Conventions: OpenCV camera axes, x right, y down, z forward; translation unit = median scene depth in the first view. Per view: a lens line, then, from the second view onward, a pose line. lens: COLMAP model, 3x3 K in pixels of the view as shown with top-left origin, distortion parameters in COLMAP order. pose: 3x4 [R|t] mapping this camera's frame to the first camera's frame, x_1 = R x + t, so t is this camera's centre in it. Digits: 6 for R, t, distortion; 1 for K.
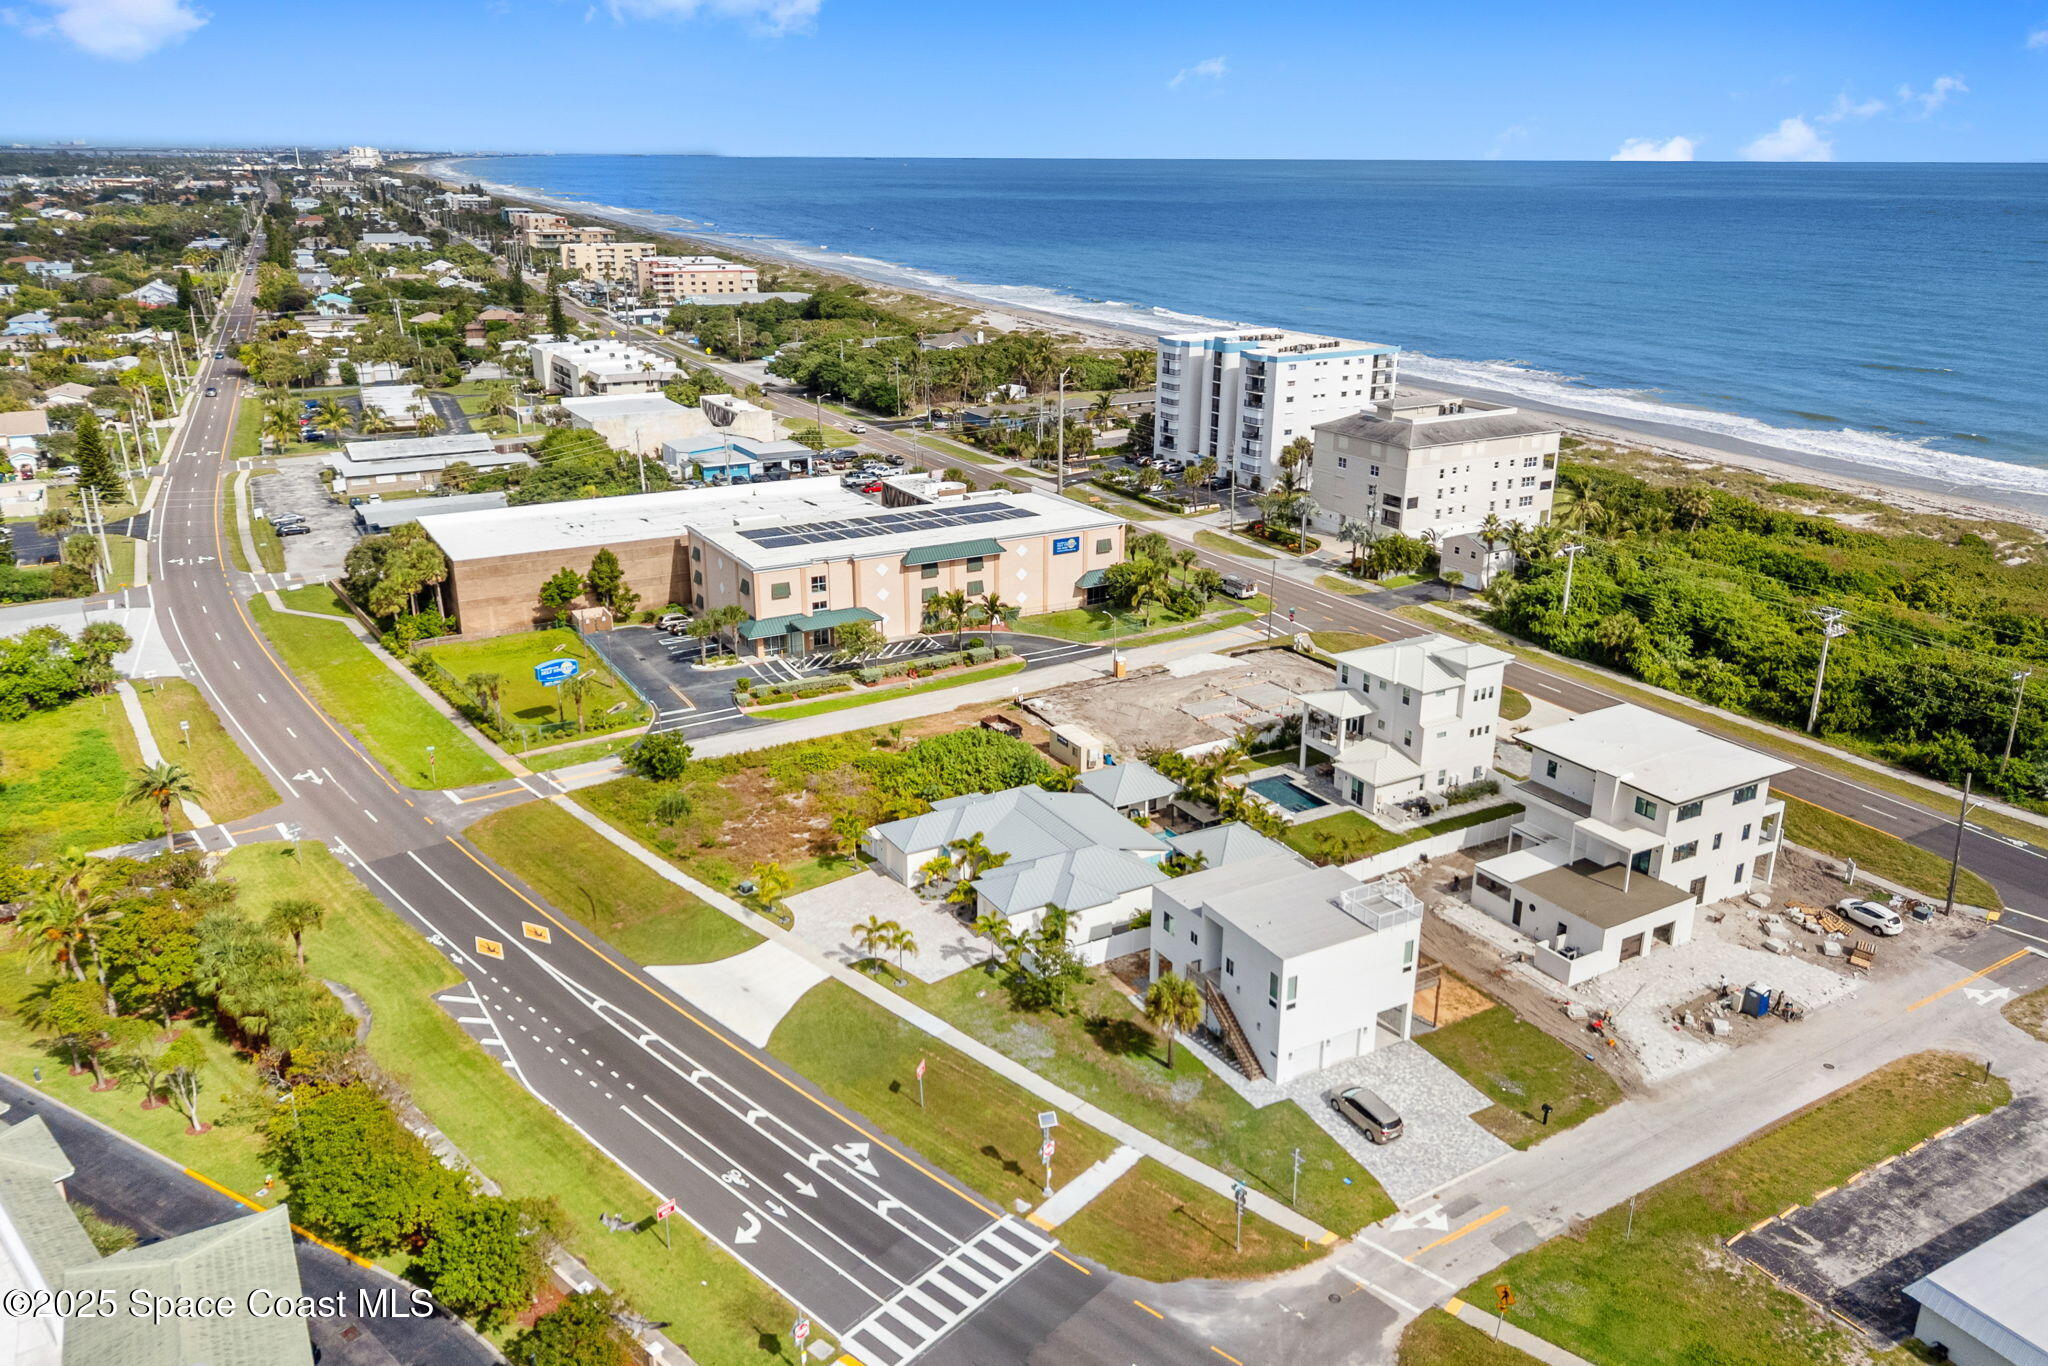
lens RADIAL K [[1480.9, 0, 1059.5], [0, 1480.9, 734.0], [0, 0, 1]] dist [0.092376, -0.099282]
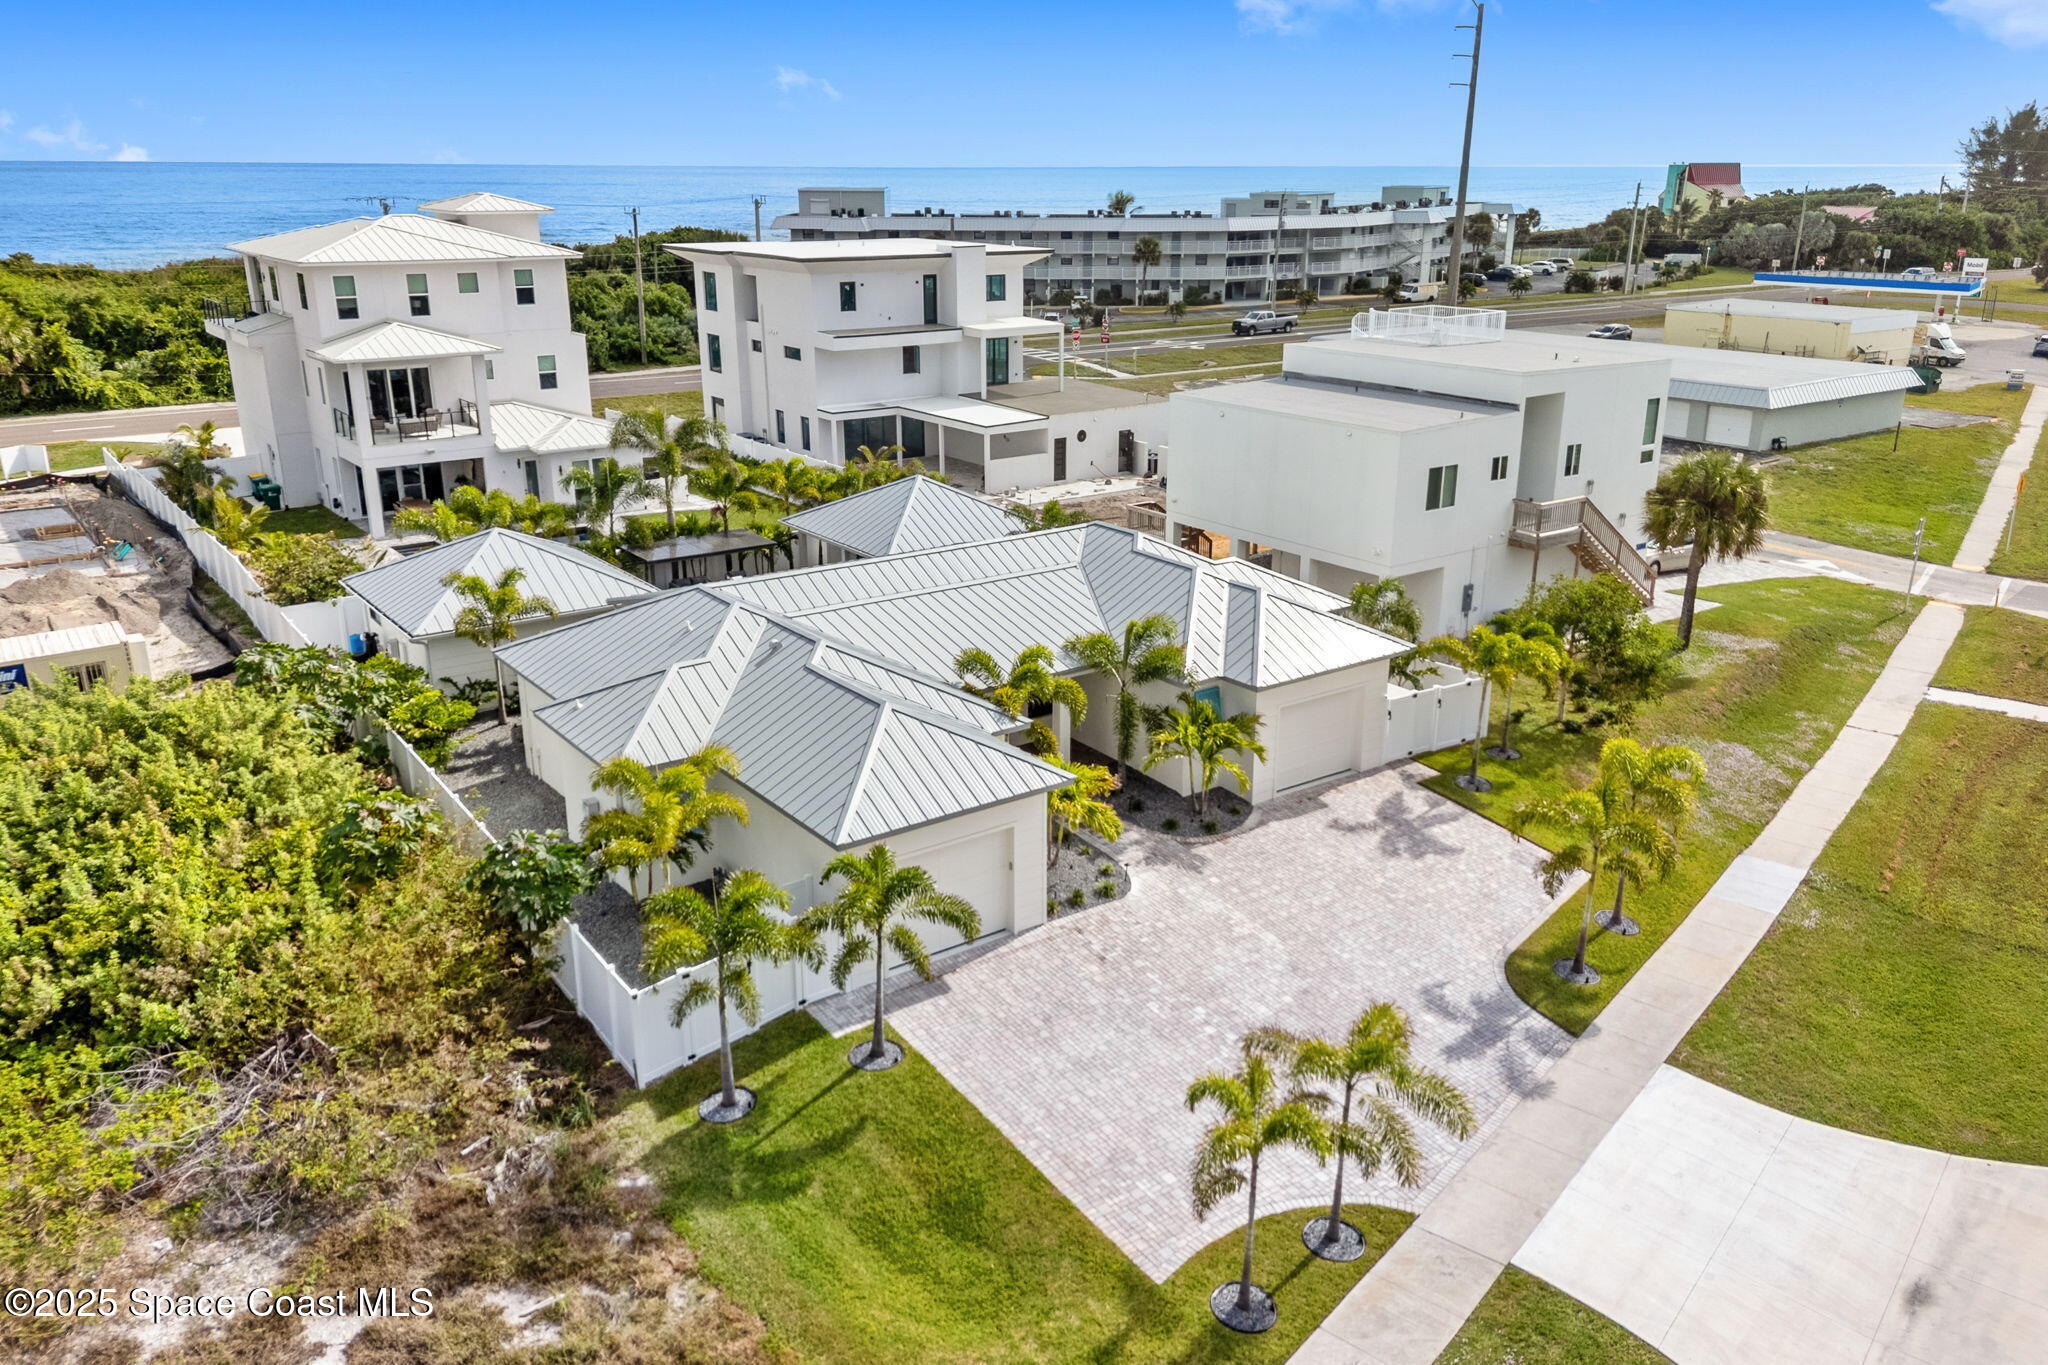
lens RADIAL K [[1546.9, 0, 1016.6], [0, 1546.9, 689.7], [0, 0, 1]] dist [0.102968, -0.117262]
pose [[-0.091643, -0.327392, 0.940434, -0.270831], [0.361655, 0.868979, 0.337759, -0.022156], [-0.927797, 0.371066, 0.038768, 0.755978]]
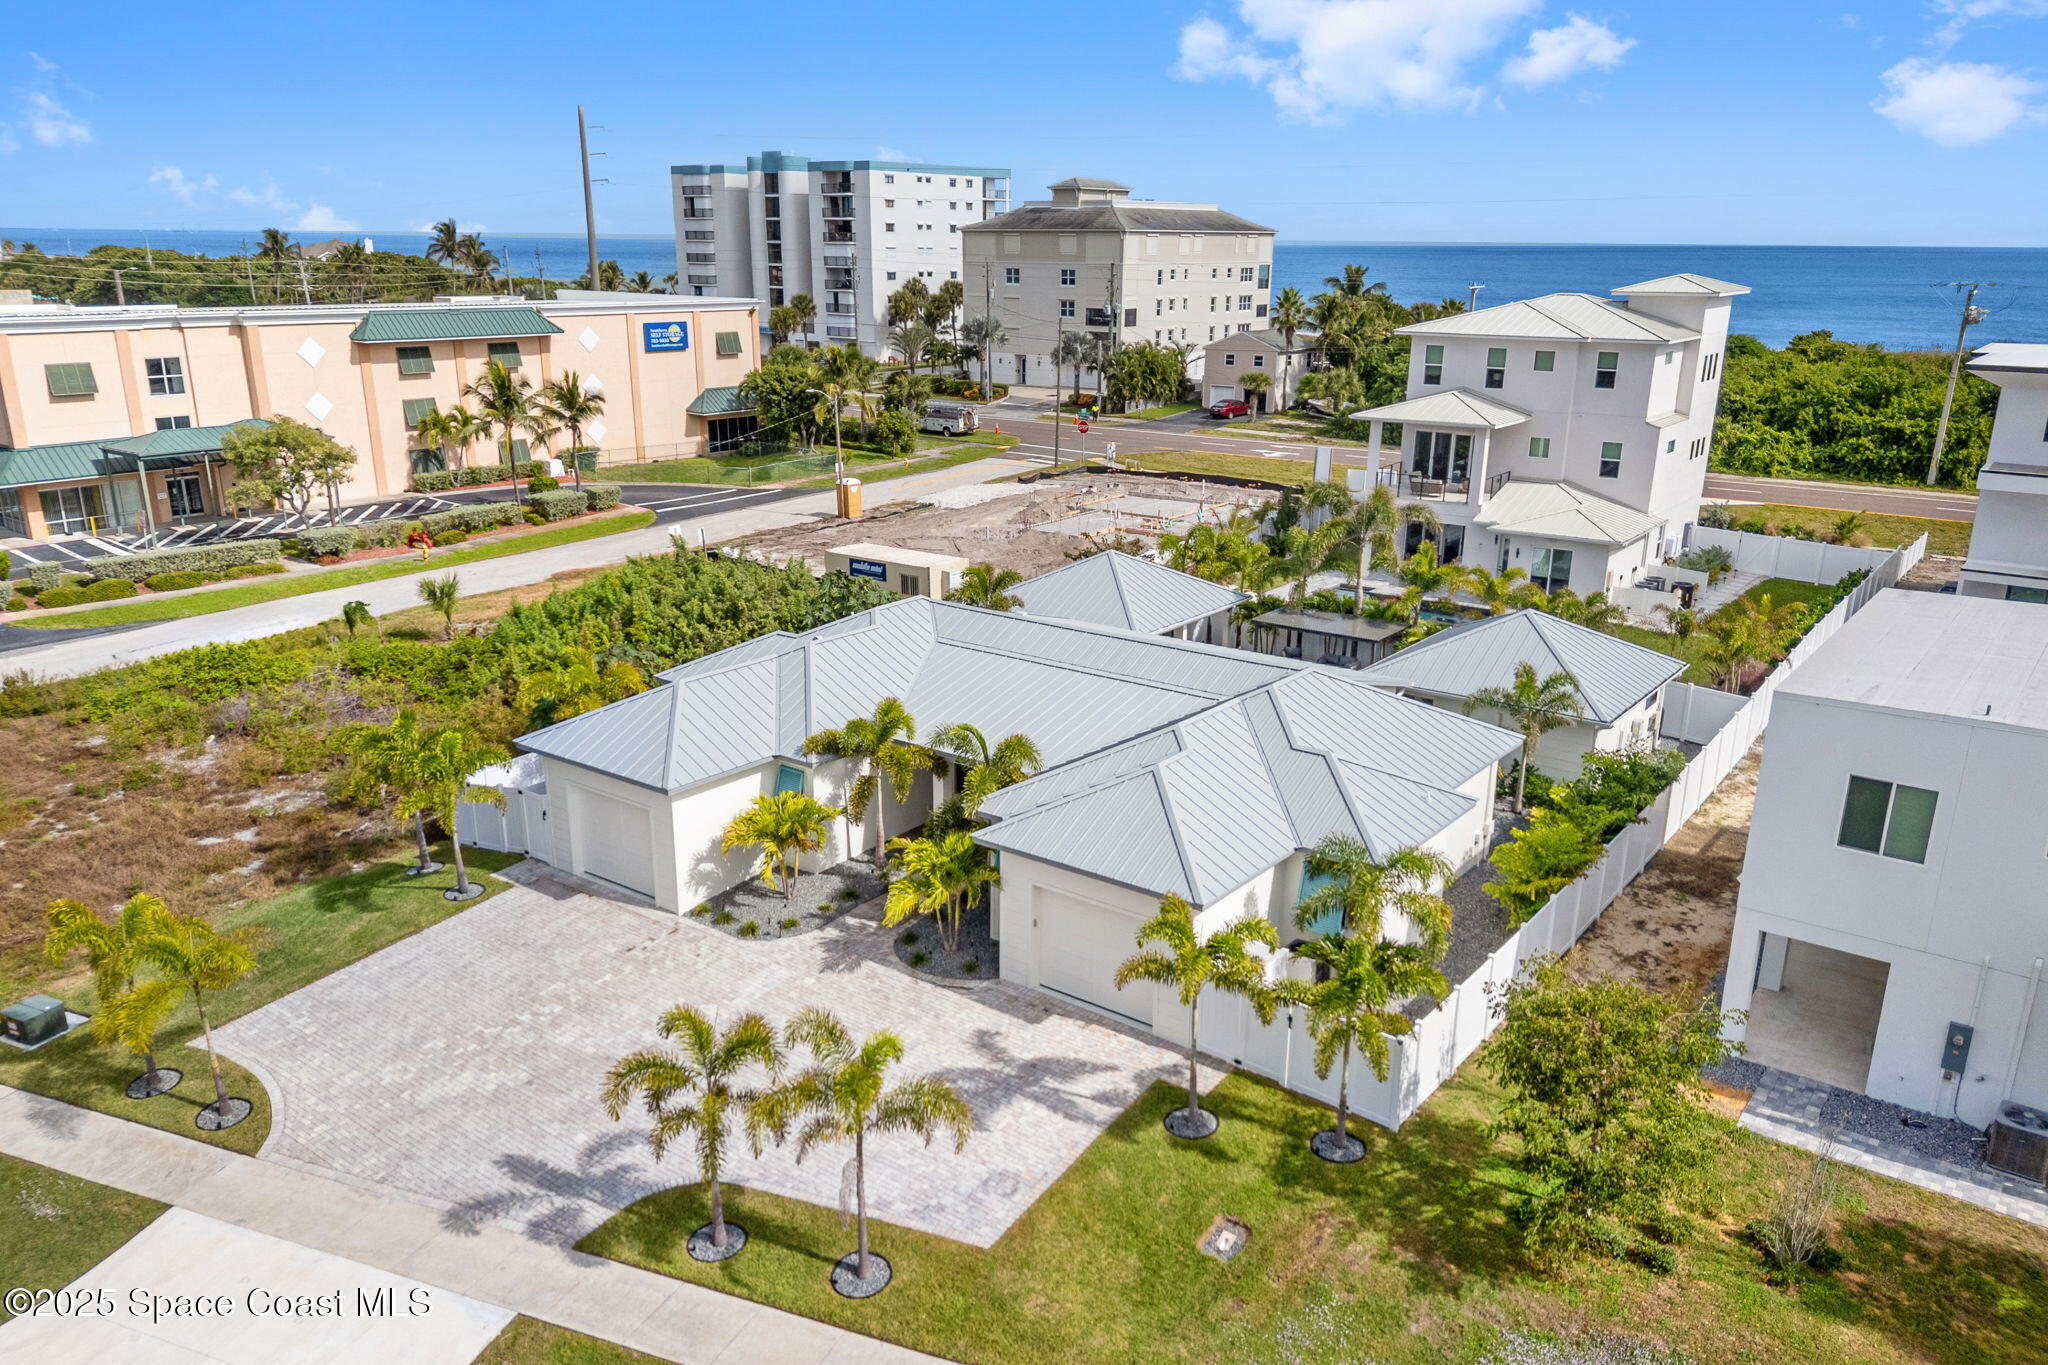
lens RADIAL K [[1480.9, 0, 1059.5], [0, 1480.9, 733.5], [0, 0, 1]] dist [0.092376, -0.099282]
pose [[0.920465, -0.123795, 0.370700, -0.107287], [0.141038, 0.989809, -0.019658, 0.065336], [-0.364489, 0.070378, 0.928545, 0.535197]]
